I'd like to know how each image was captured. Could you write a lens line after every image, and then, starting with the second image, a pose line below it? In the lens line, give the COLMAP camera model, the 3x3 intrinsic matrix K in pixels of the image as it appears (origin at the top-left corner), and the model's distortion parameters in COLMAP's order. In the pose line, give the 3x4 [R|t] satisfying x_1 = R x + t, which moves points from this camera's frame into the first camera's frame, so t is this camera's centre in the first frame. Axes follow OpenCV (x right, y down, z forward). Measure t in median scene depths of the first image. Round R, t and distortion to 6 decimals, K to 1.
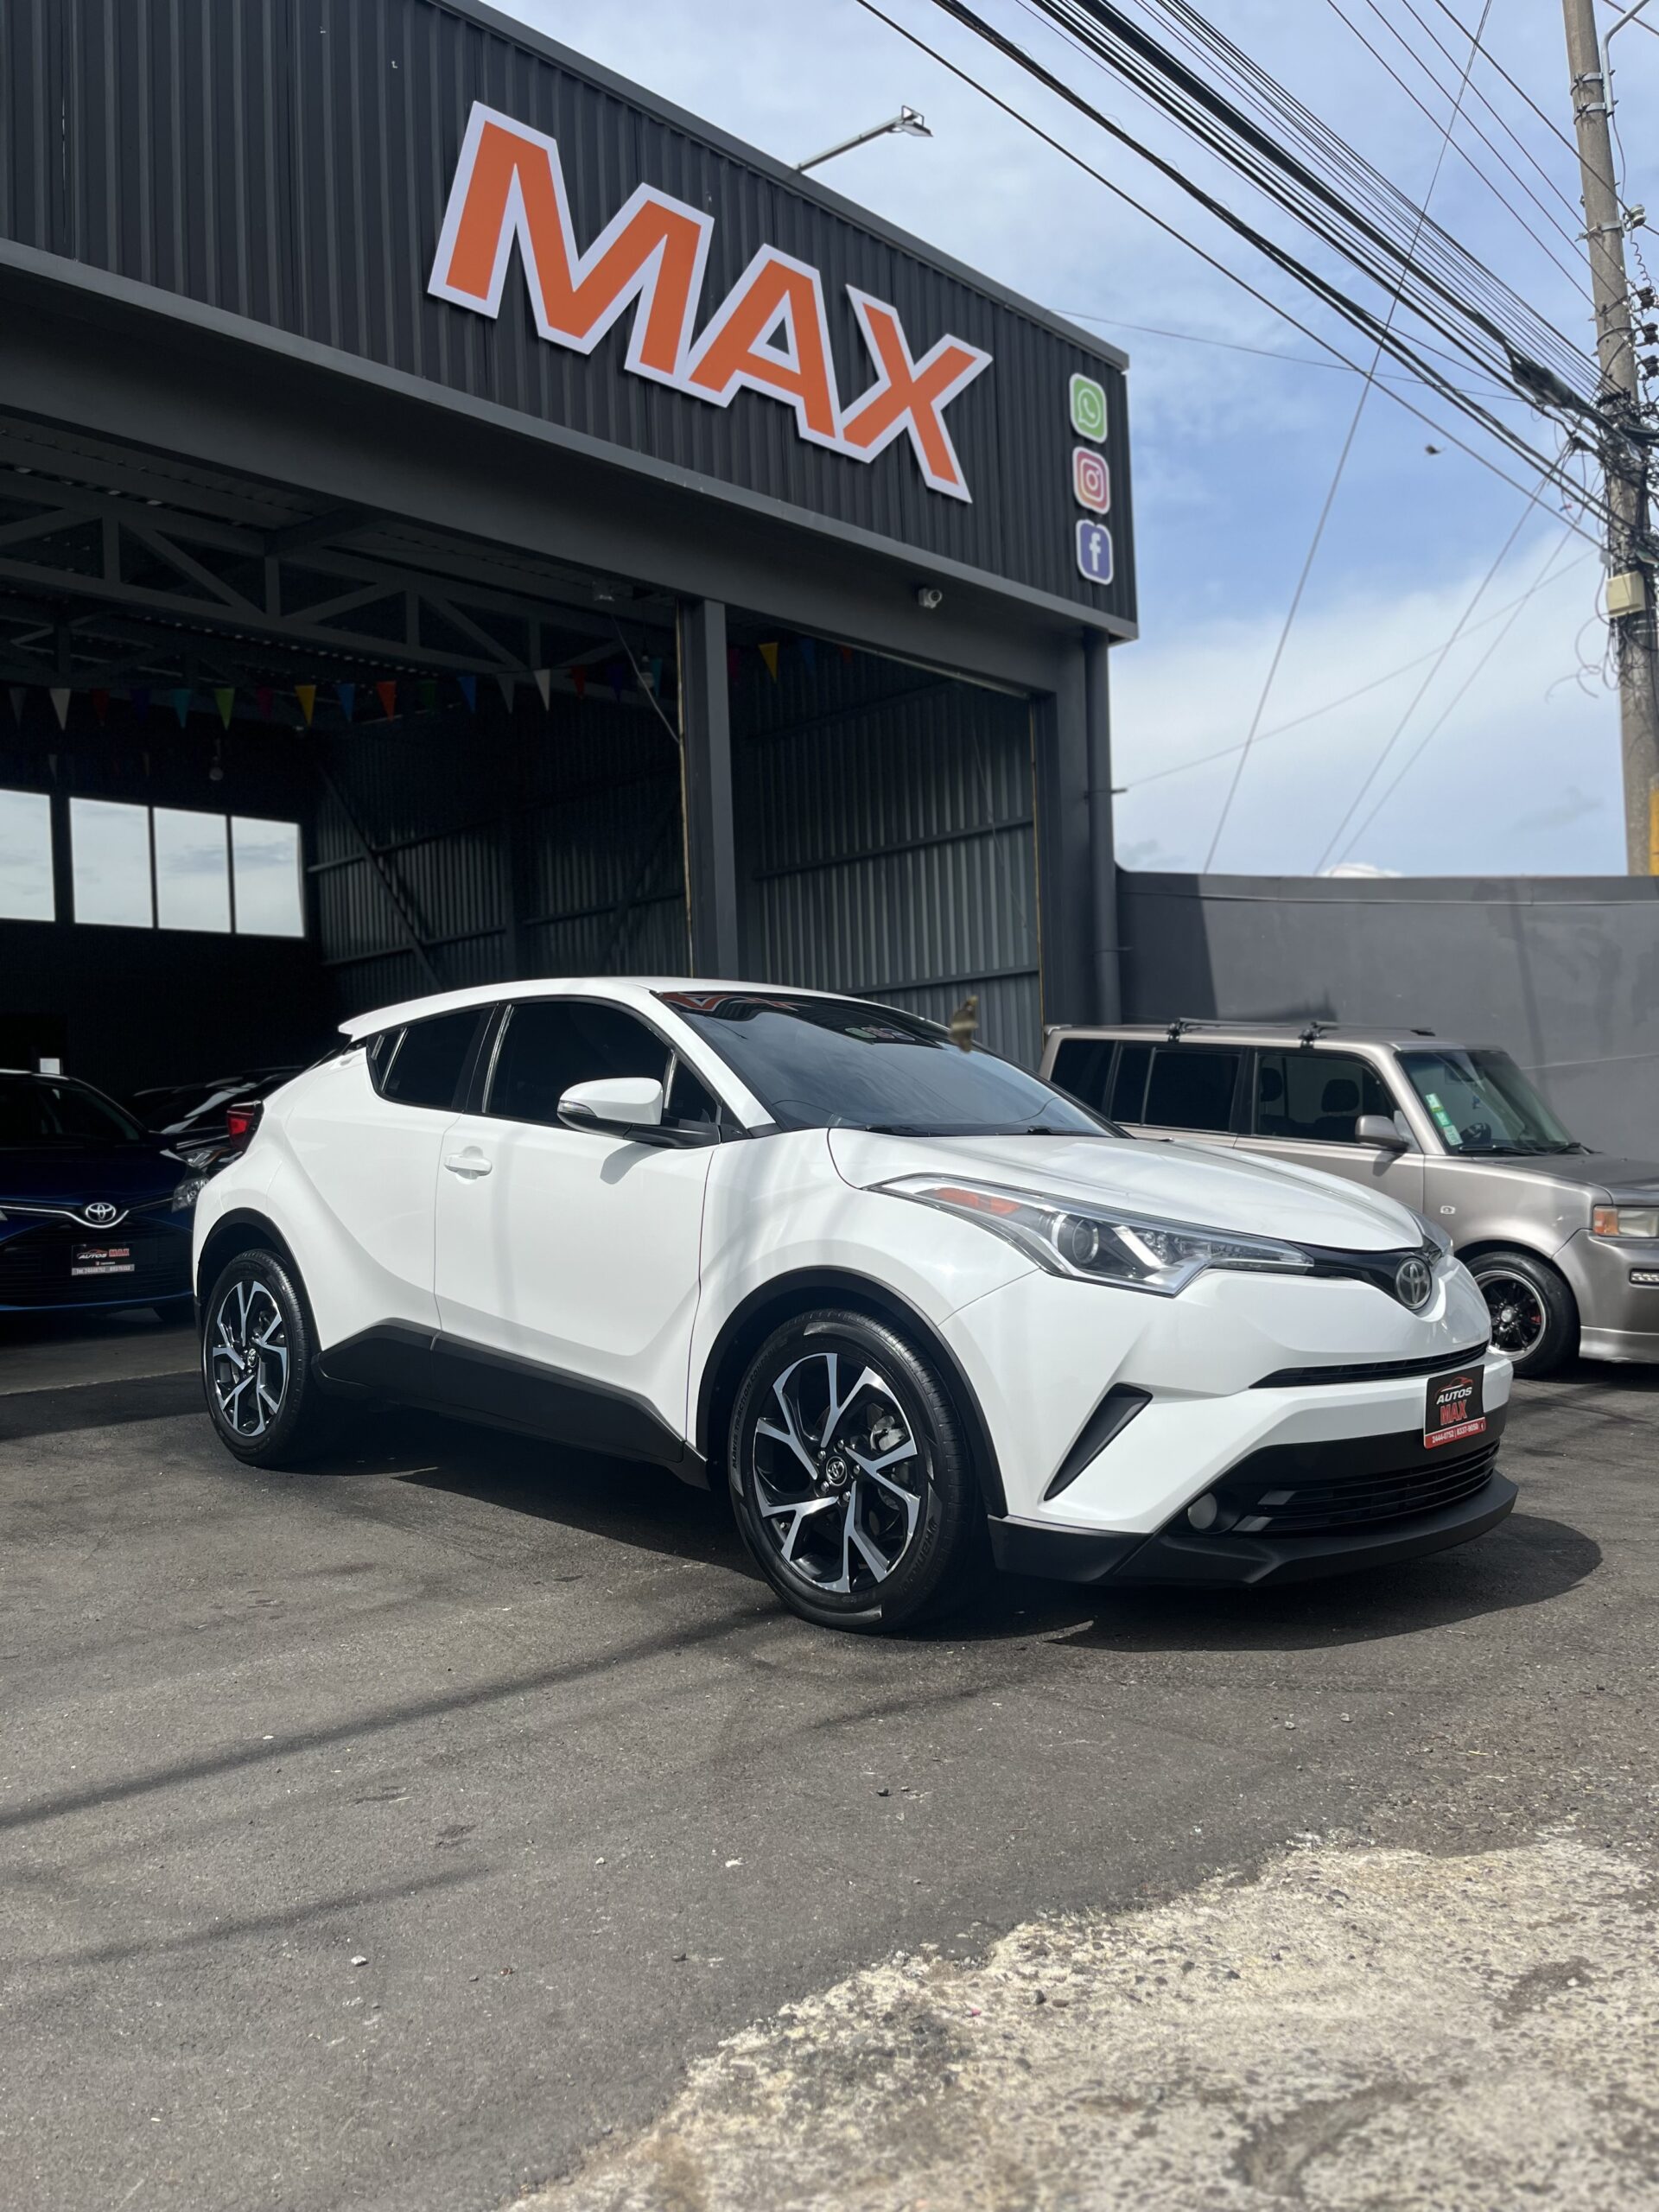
lens RADIAL K [[1730.0, 0, 832.7], [0, 1730.0, 1096.6], [0, 0, 1]] dist [0.056984, -0.089106]
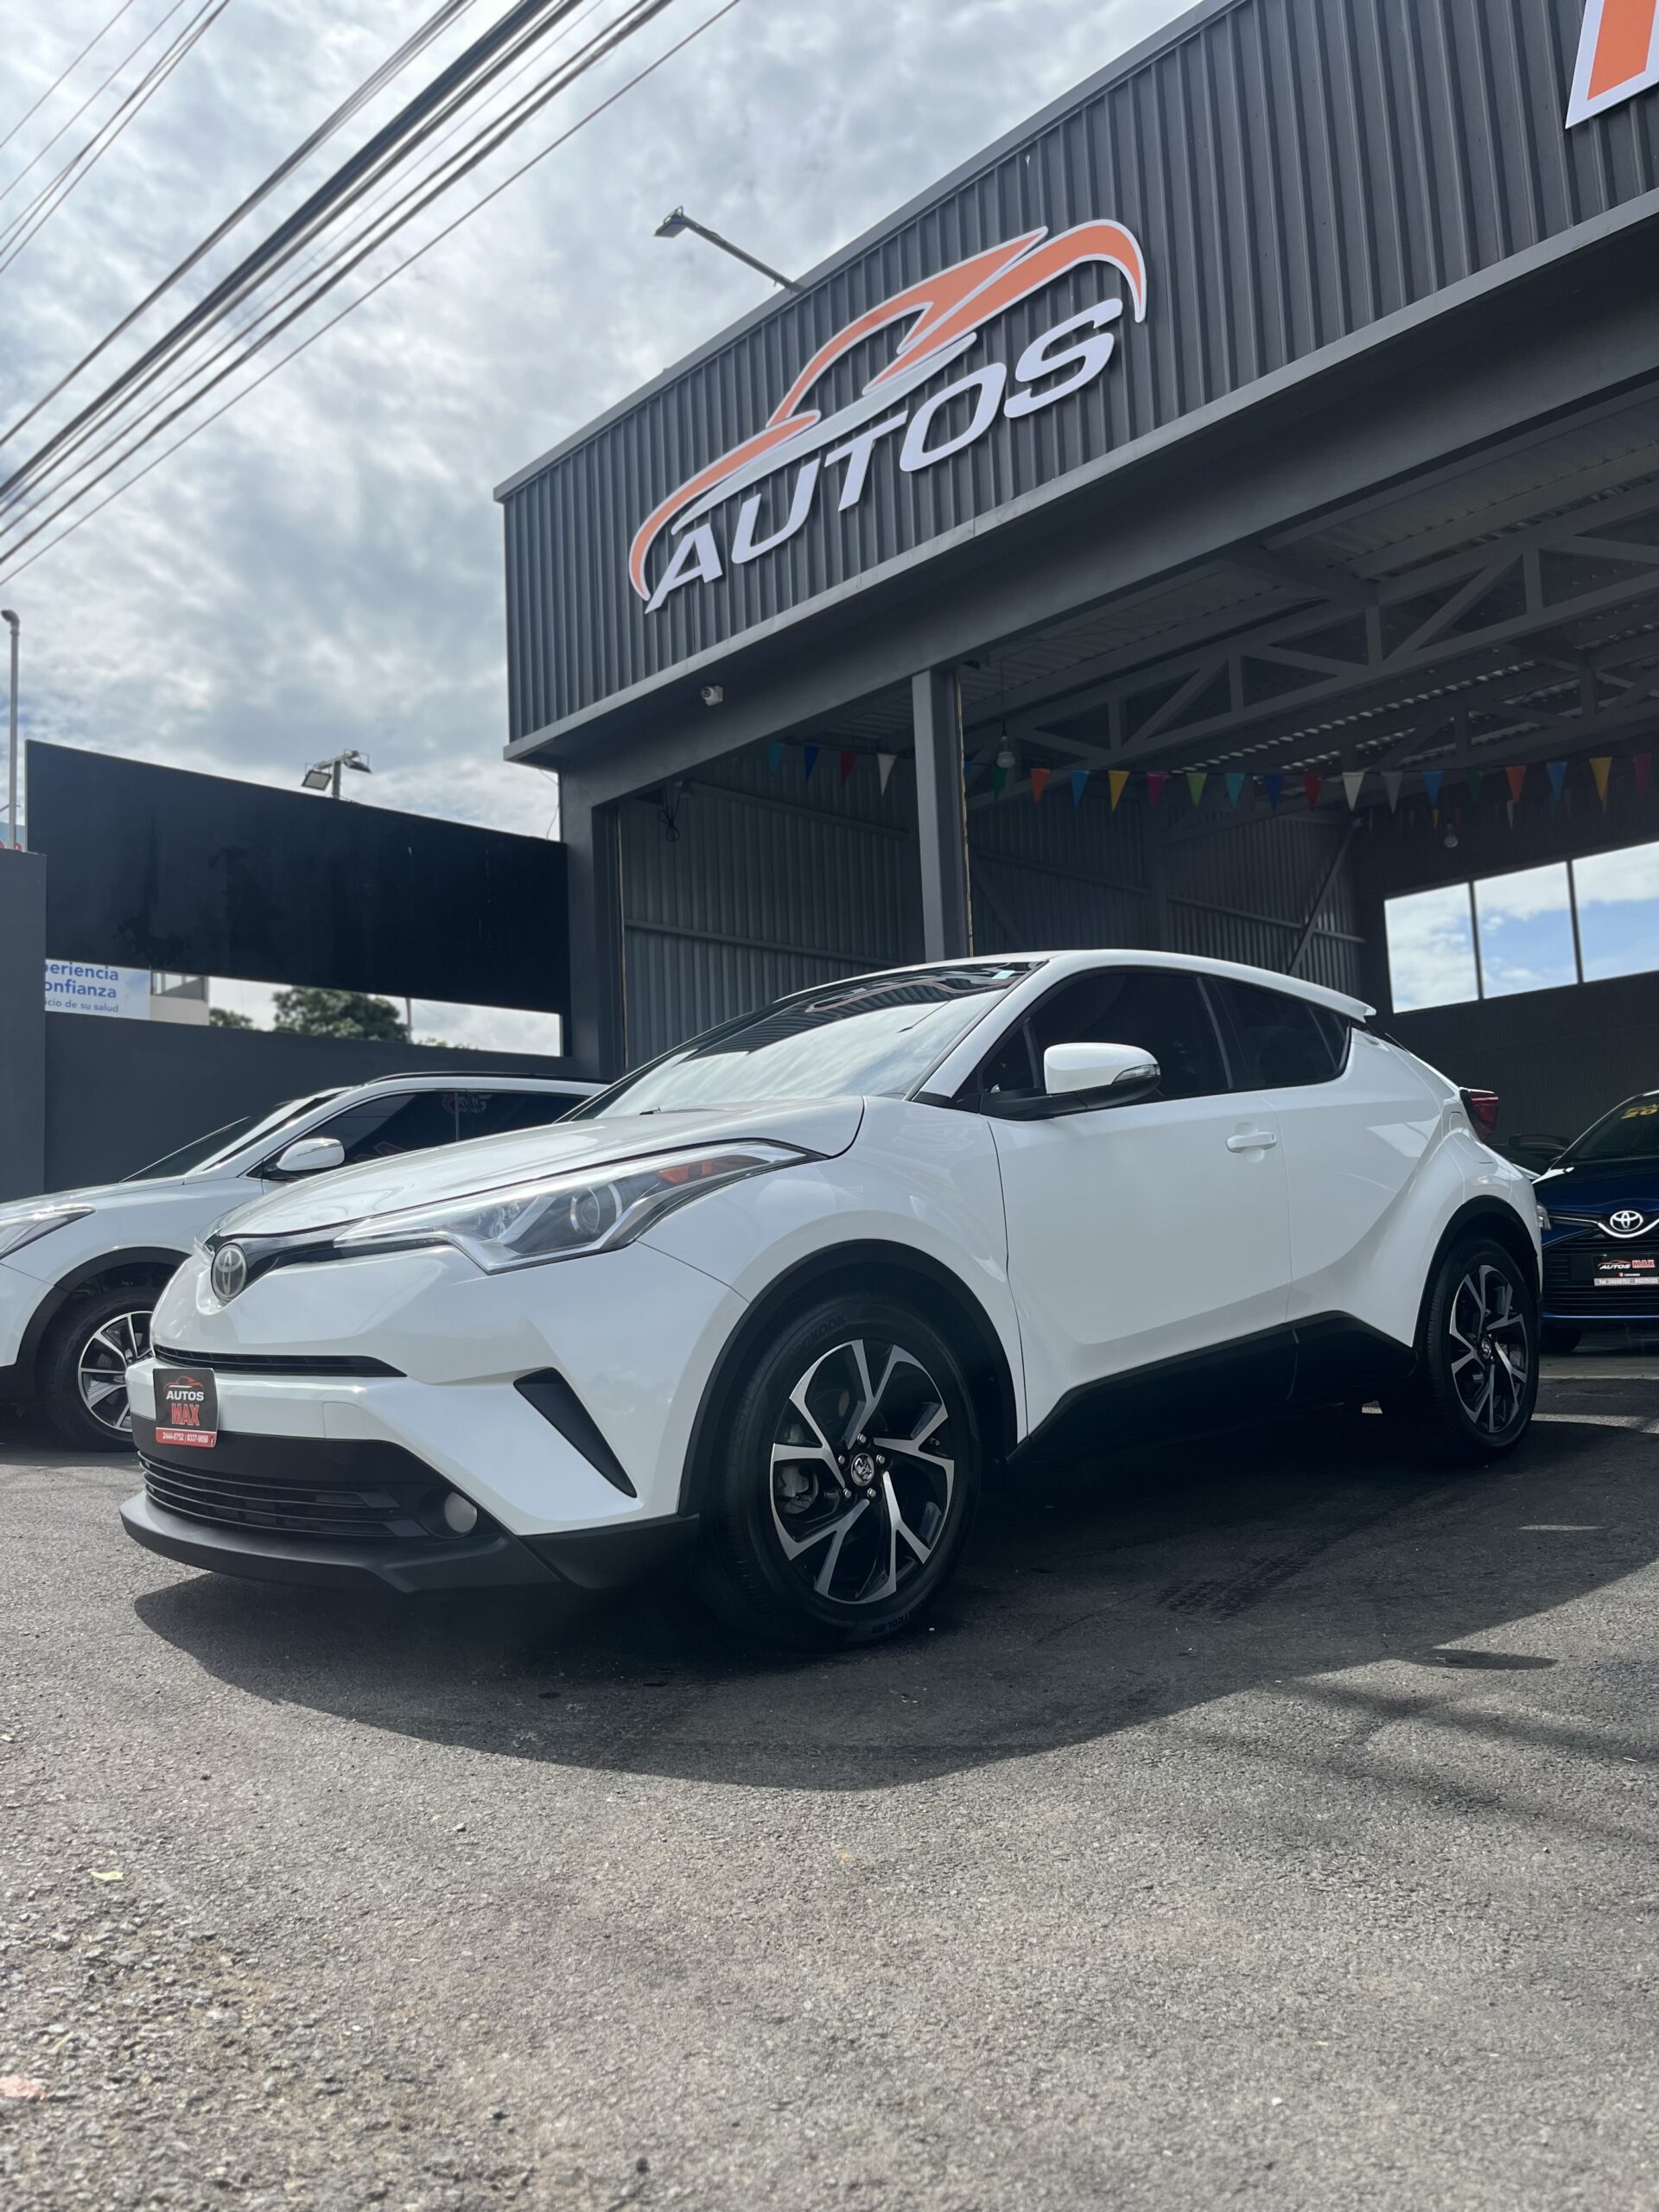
lens RADIAL K [[1730.0, 0, 832.7], [0, 1730.0, 1096.6], [0, 0, 1]] dist [0.056984, -0.089106]
pose [[-0.062369, -0.084896, -0.994436, 0.547669], [0.068673, 0.993649, -0.089135, 0.052646], [0.995688, -0.073850, -0.056143, 0.610743]]
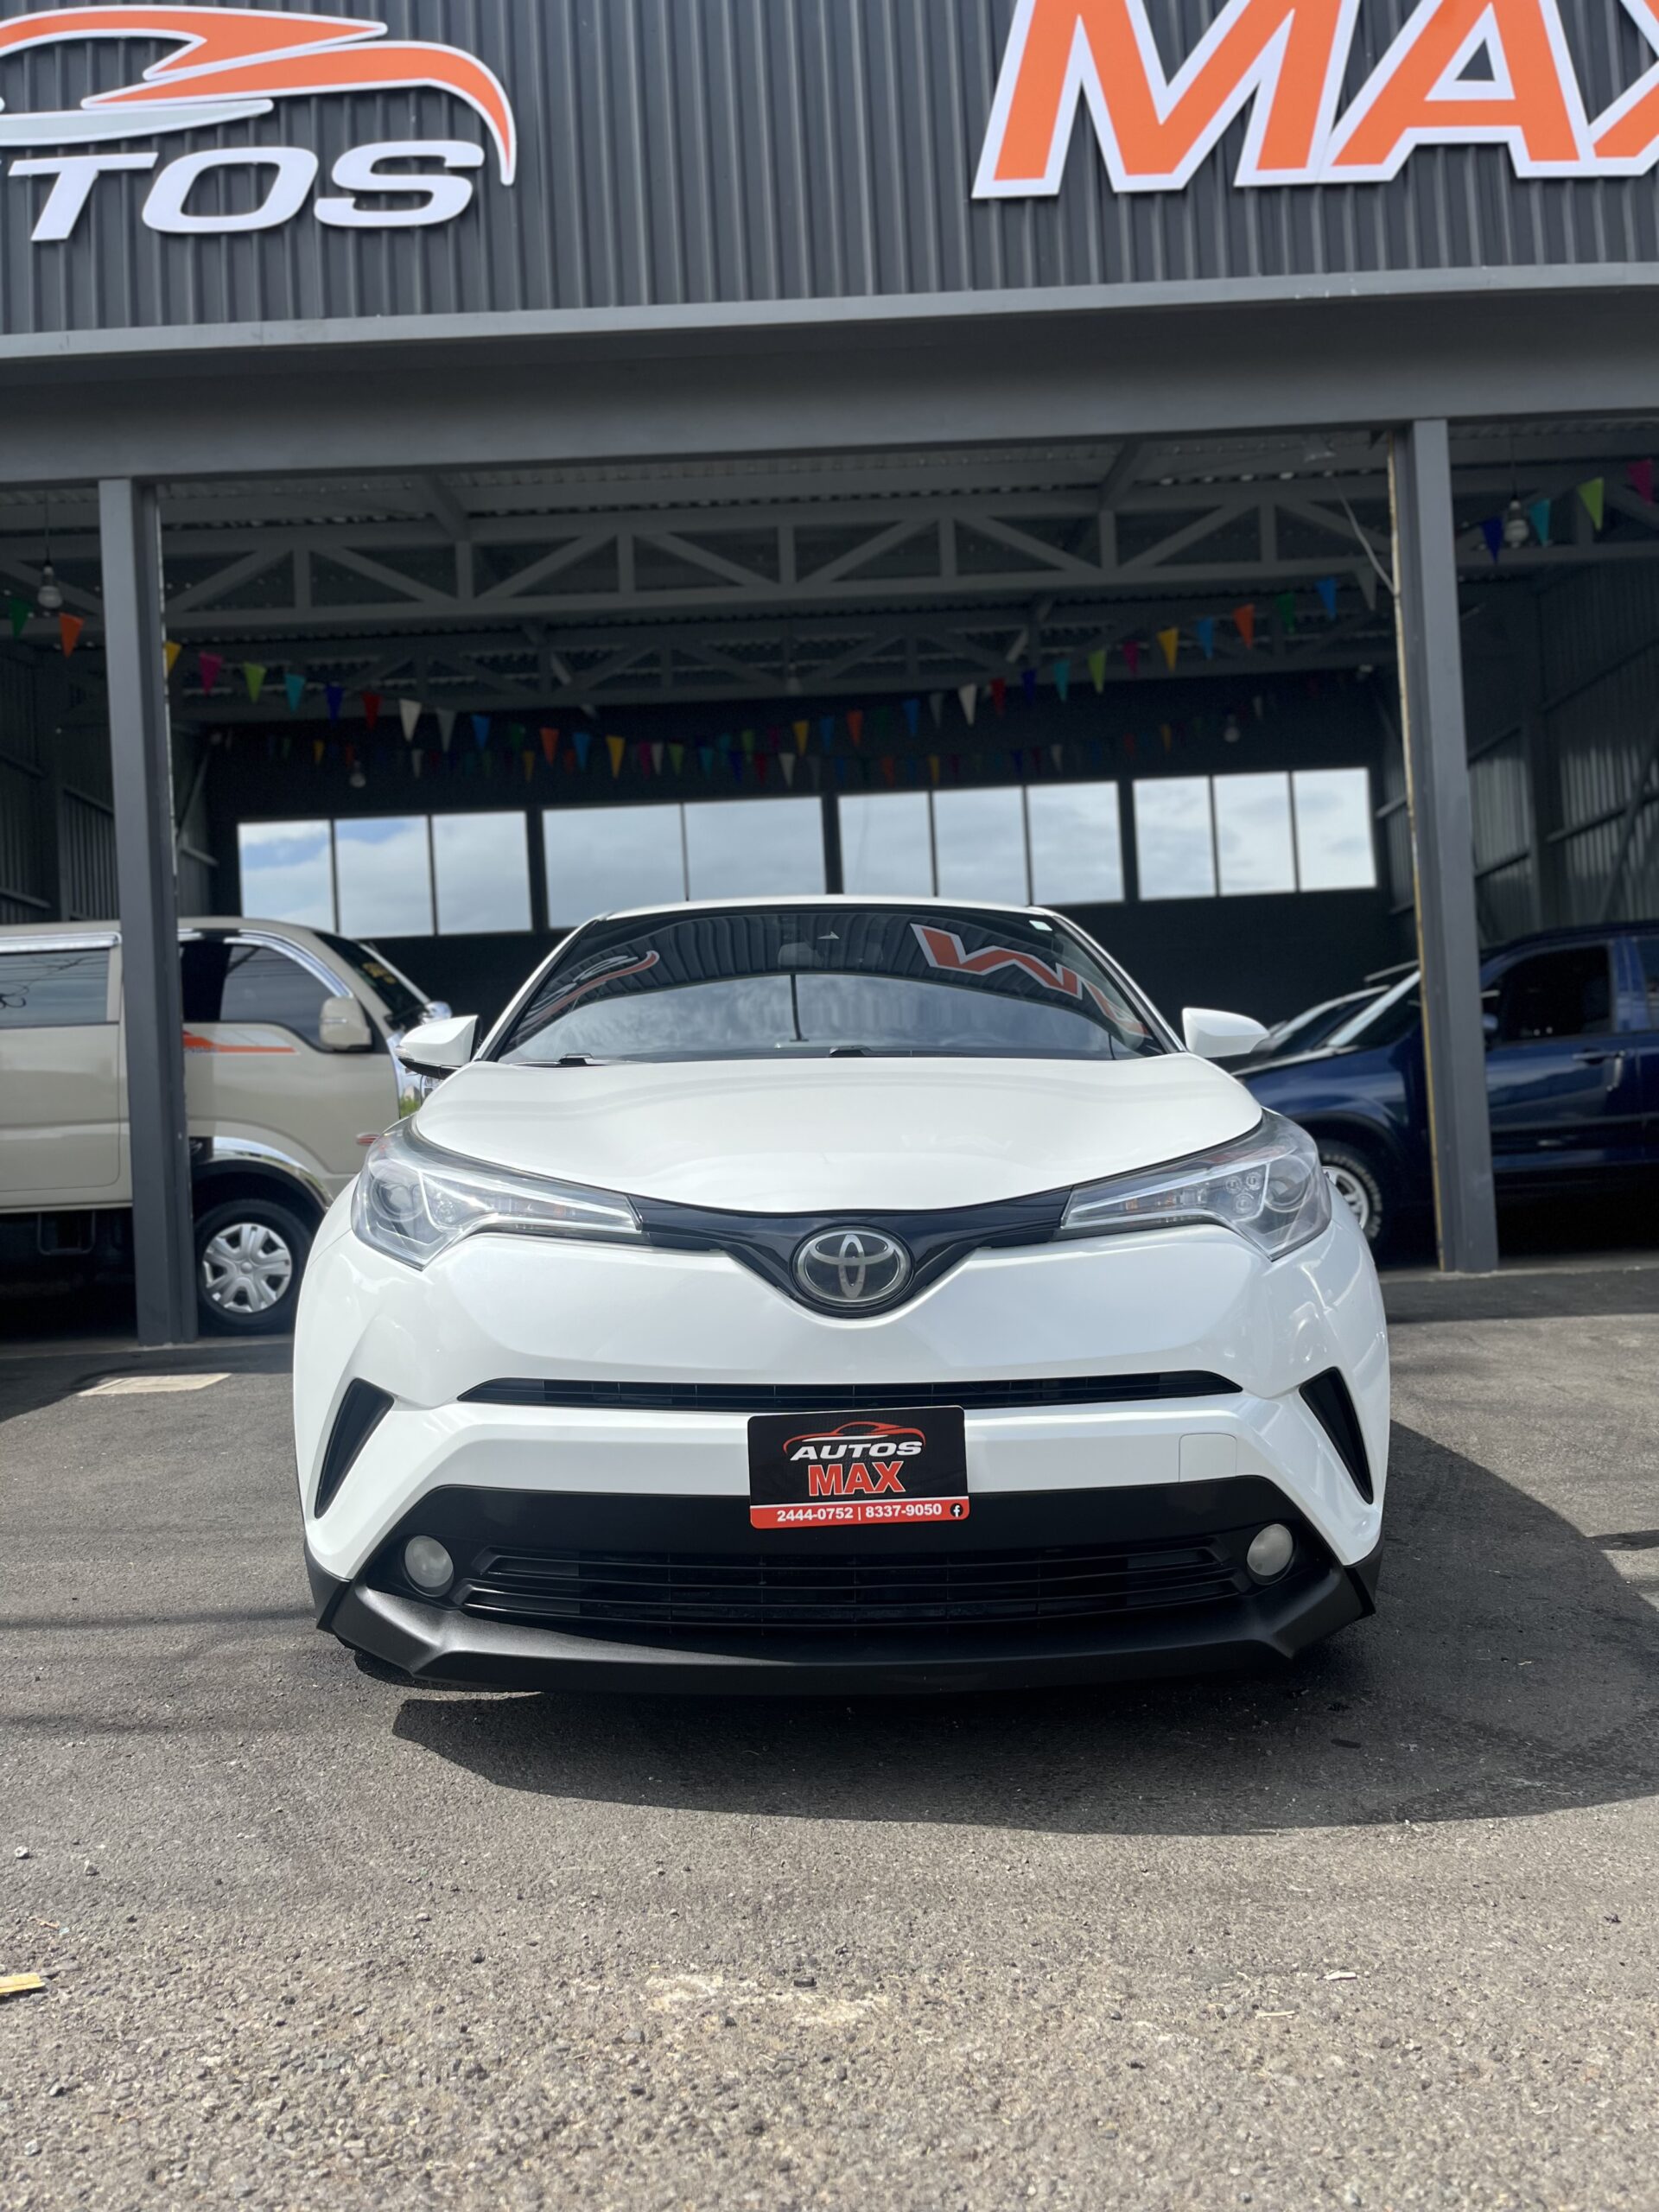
lens RADIAL K [[1706.5, 0, 829.5], [0, 1706.5, 1106.0], [0, 0, 1]] dist [0.069327, -0.117682]
pose [[0.698539, -0.025772, -0.715108, 0.343316], [0.044376, 0.998988, 0.007346, 0.020058], [0.714195, -0.036865, 0.698975, 0.252850]]
